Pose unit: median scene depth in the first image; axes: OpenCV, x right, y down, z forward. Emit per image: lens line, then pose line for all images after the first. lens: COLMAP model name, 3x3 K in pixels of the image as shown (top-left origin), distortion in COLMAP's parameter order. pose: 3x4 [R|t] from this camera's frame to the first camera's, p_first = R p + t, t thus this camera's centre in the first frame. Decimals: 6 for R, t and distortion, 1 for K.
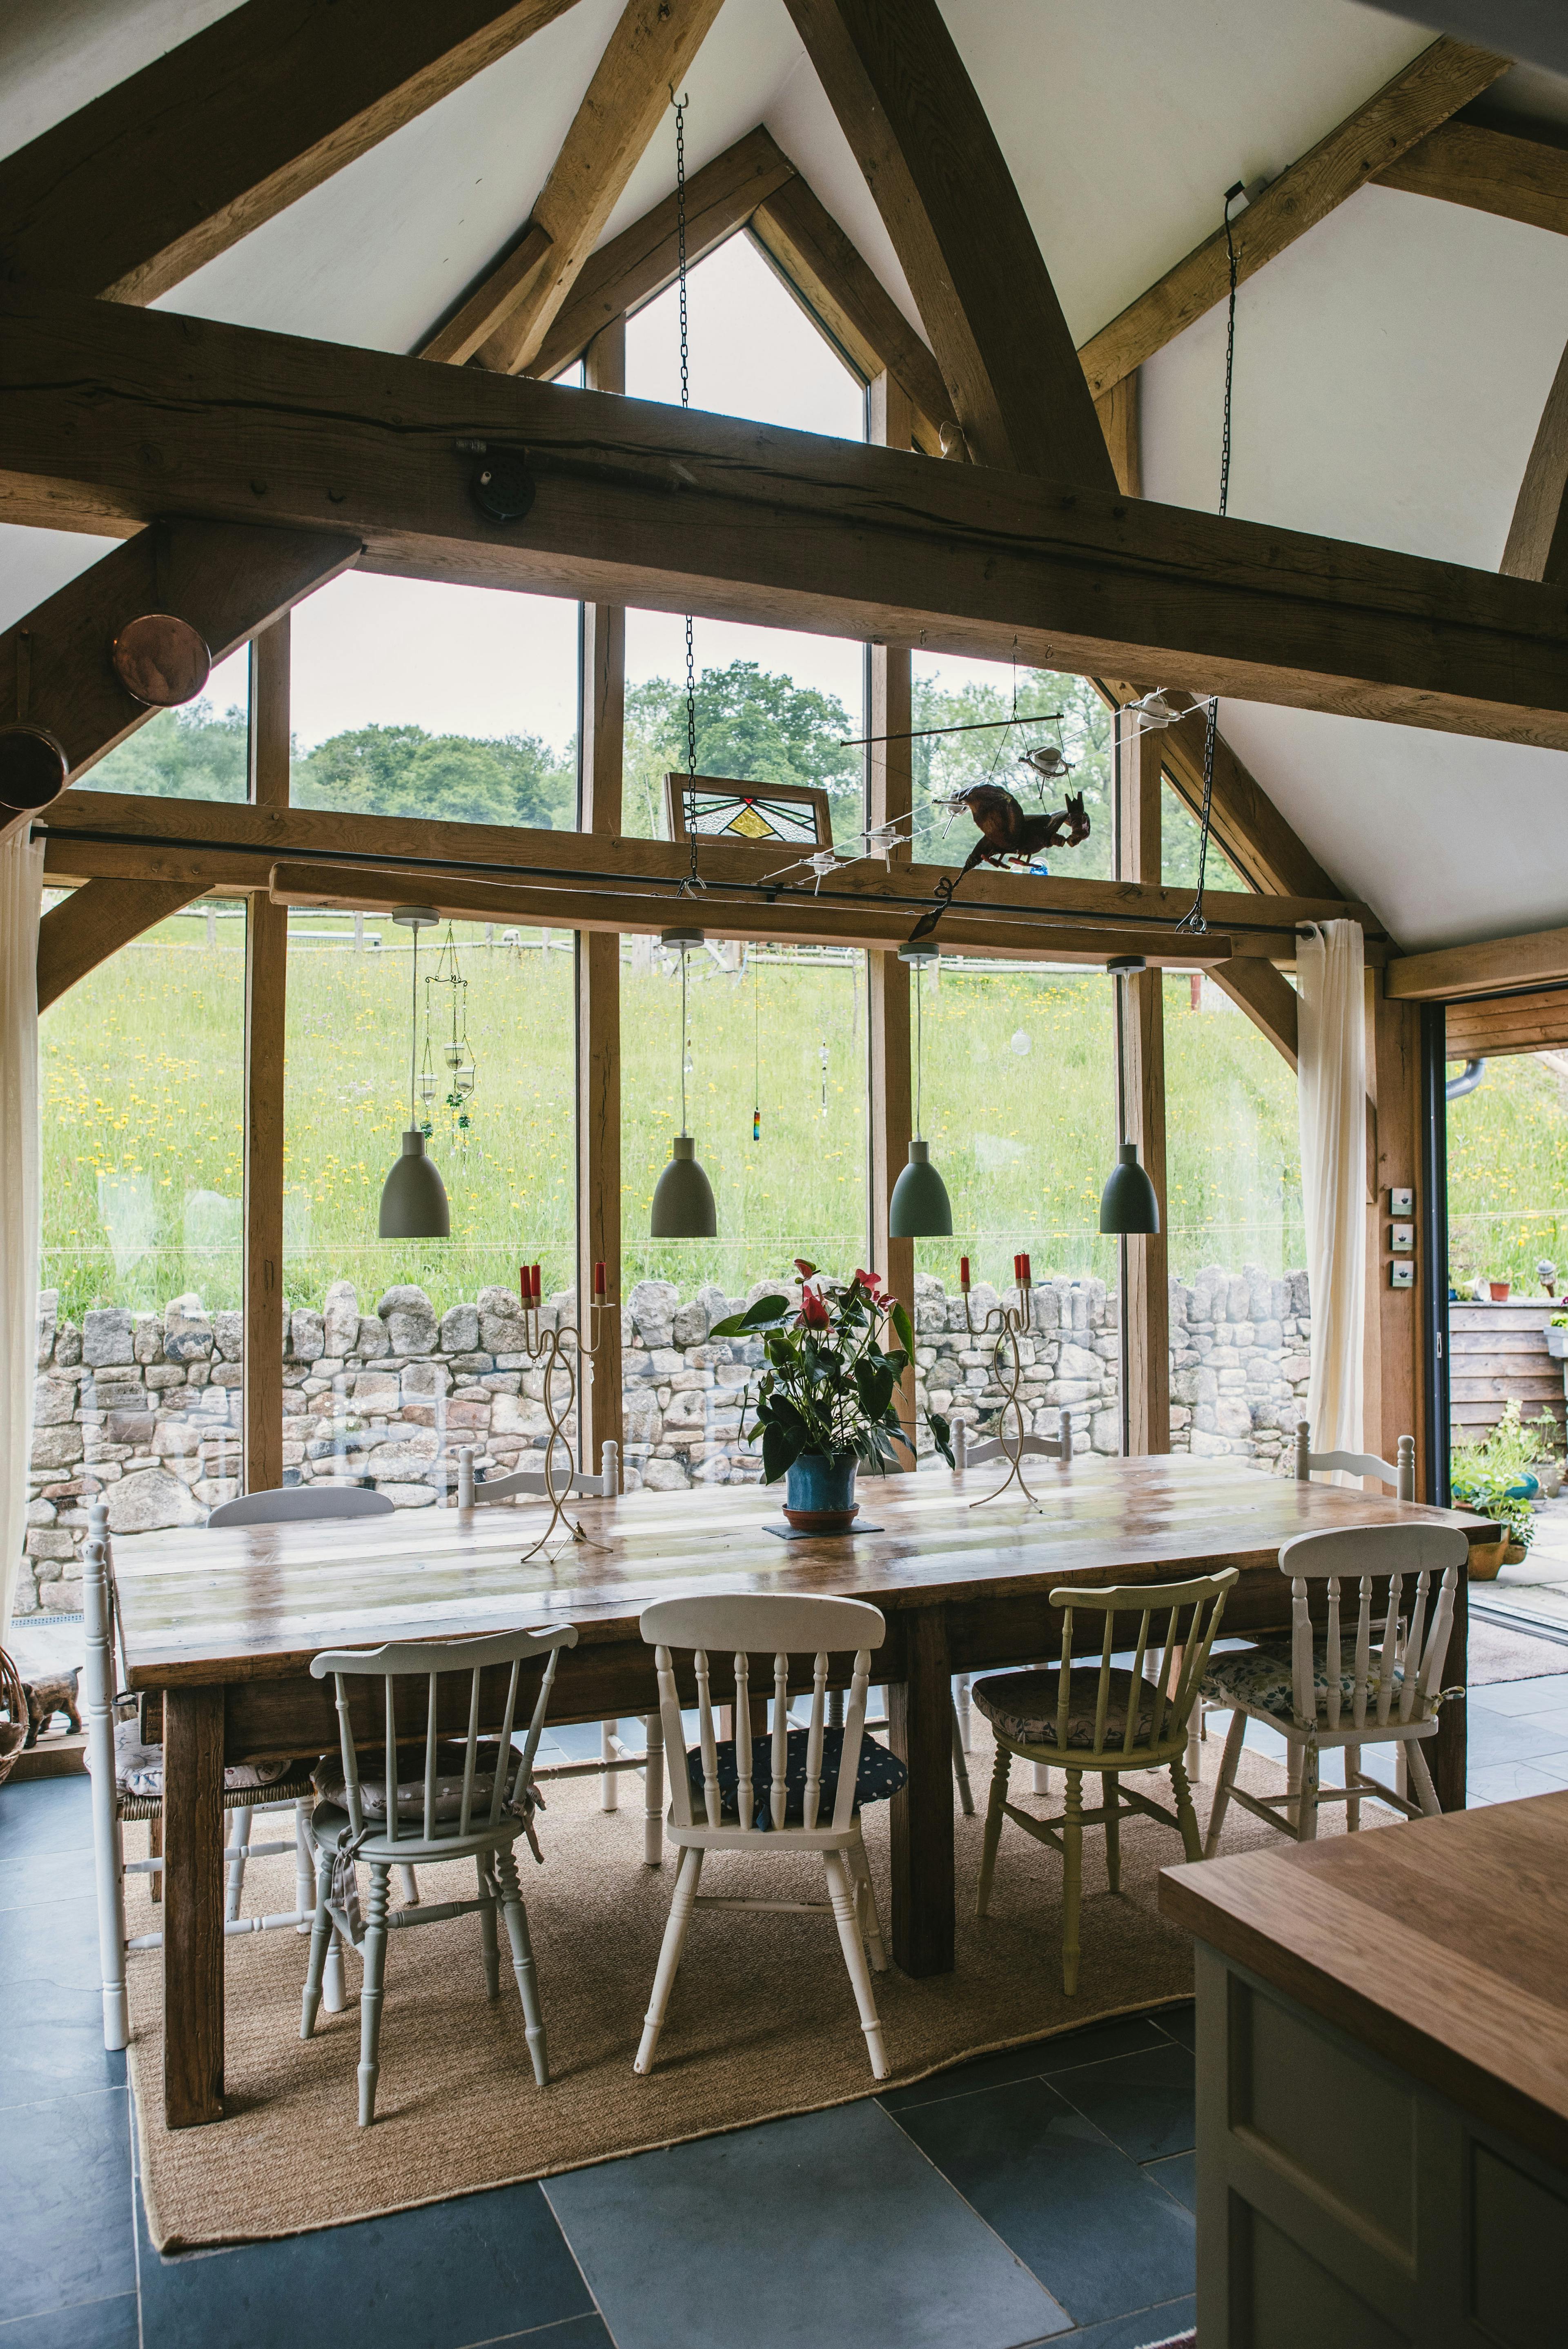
lens RADIAL K [[1660.9, 0, 782.0], [0, 1660.9, 1185.3], [0, 0, 1]] dist [-0.006151, -0.003595]
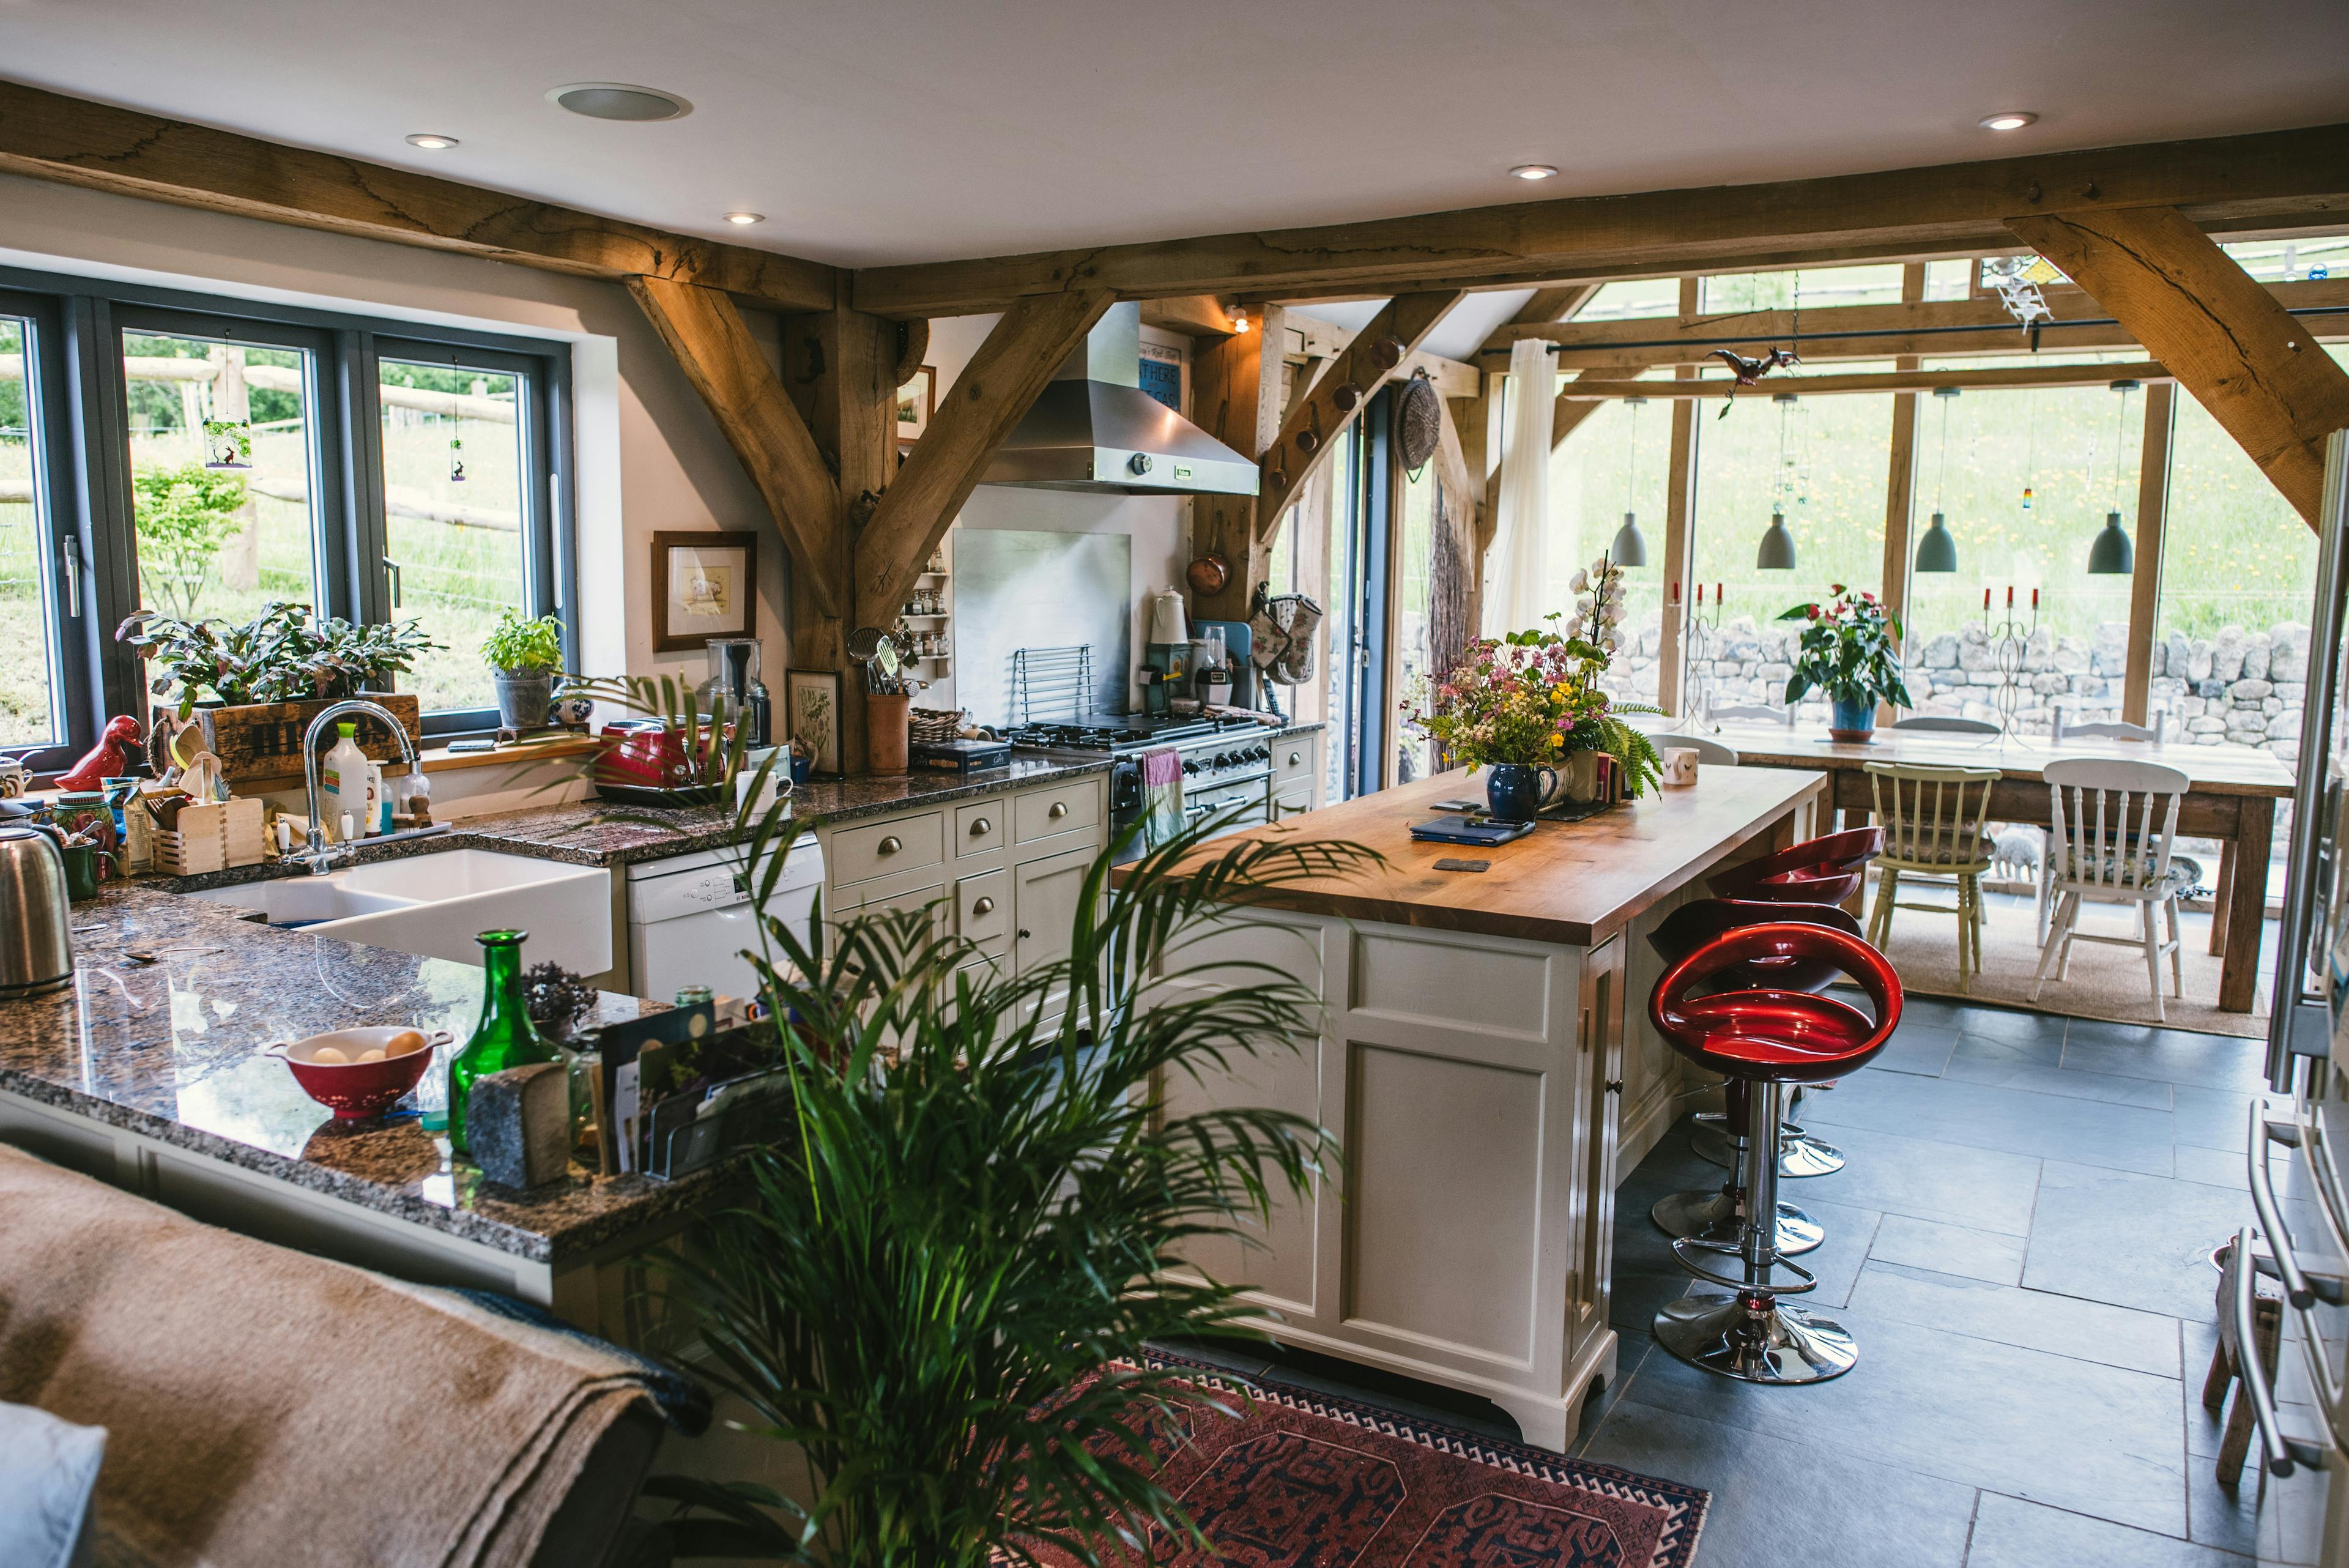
lens RADIAL K [[1661.1, 0, 1175.1], [0, 1661.1, 781.5], [0, 0, 1]] dist [-0.006151, -0.003595]
pose [[0.597774, 0.111061, -0.793934, 0.621312], [-0.000891, 0.990449, 0.137880, 0.008239], [0.801664, -0.081713, 0.592163, -0.361151]]
